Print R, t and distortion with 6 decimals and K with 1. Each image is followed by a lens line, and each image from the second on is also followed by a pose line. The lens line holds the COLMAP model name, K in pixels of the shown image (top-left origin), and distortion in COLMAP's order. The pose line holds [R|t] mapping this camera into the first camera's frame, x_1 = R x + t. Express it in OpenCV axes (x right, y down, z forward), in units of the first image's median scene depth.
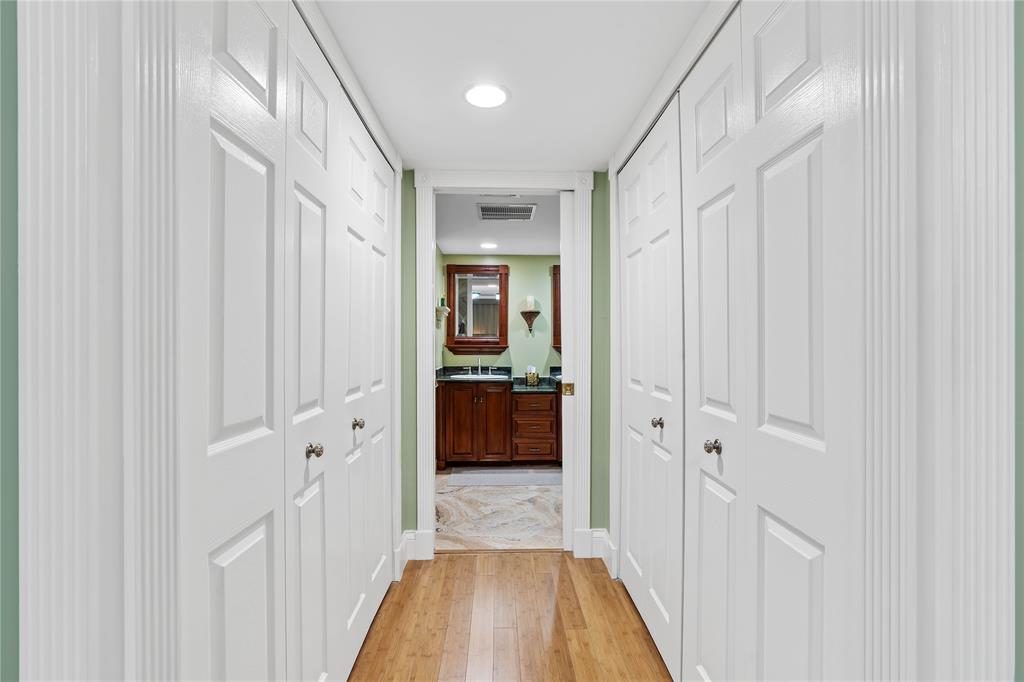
lens RADIAL K [[457.1, 0, 512.0], [0, 457.1, 341.0], [0, 0, 1]] dist [-0.001161, 0.000429]
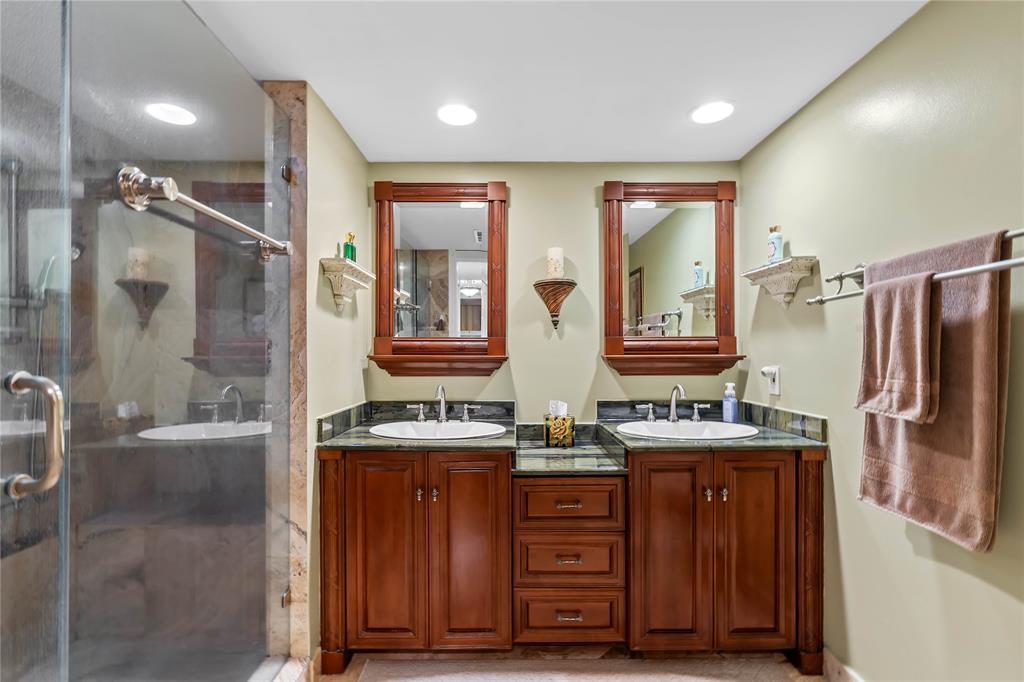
lens RADIAL K [[459.3, 0, 507.9], [0, 459.3, 354.9], [0, 0, 1]] dist [-0.000079, 0.000727]
pose [[0.999359, -0.003119, -0.035656, 0.008866], [0.003456, 0.999950, 0.009399, 0.004514], [0.035625, -0.009516, 0.999320, 0.537441]]
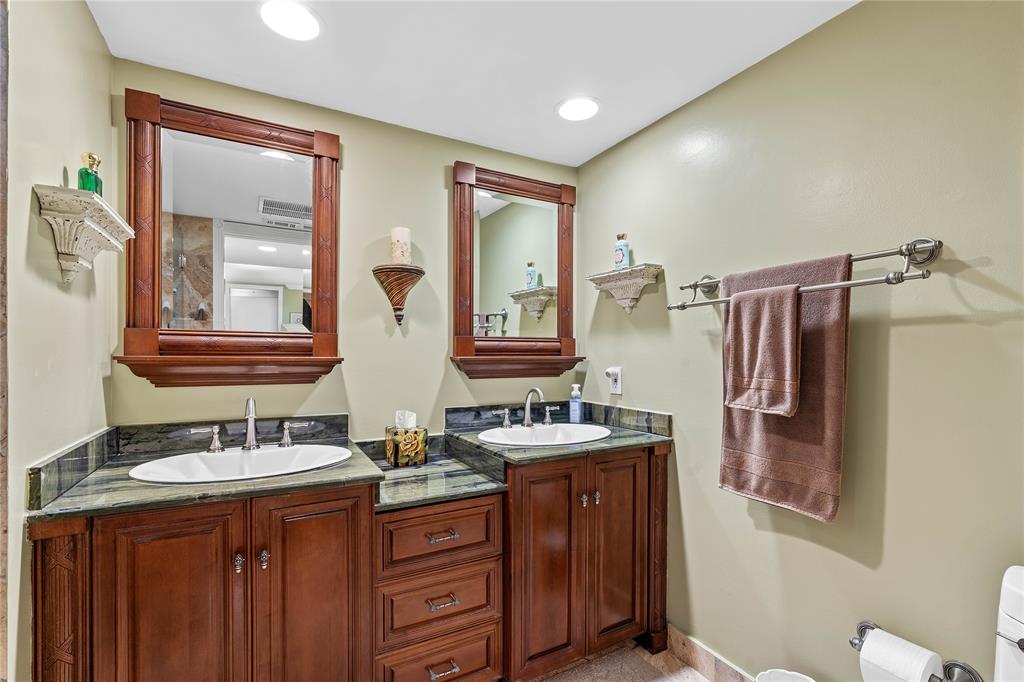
lens RADIAL K [[461.7, 0, 512.1], [0, 461.7, 357.6], [0, 0, 1]] dist [-0.003479, 0.000818]
pose [[0.892136, -0.002474, 0.451759, -0.052161], [-0.003786, 0.999909, 0.012954, 0.005030], [-0.451750, -0.013267, 0.892046, 0.611364]]
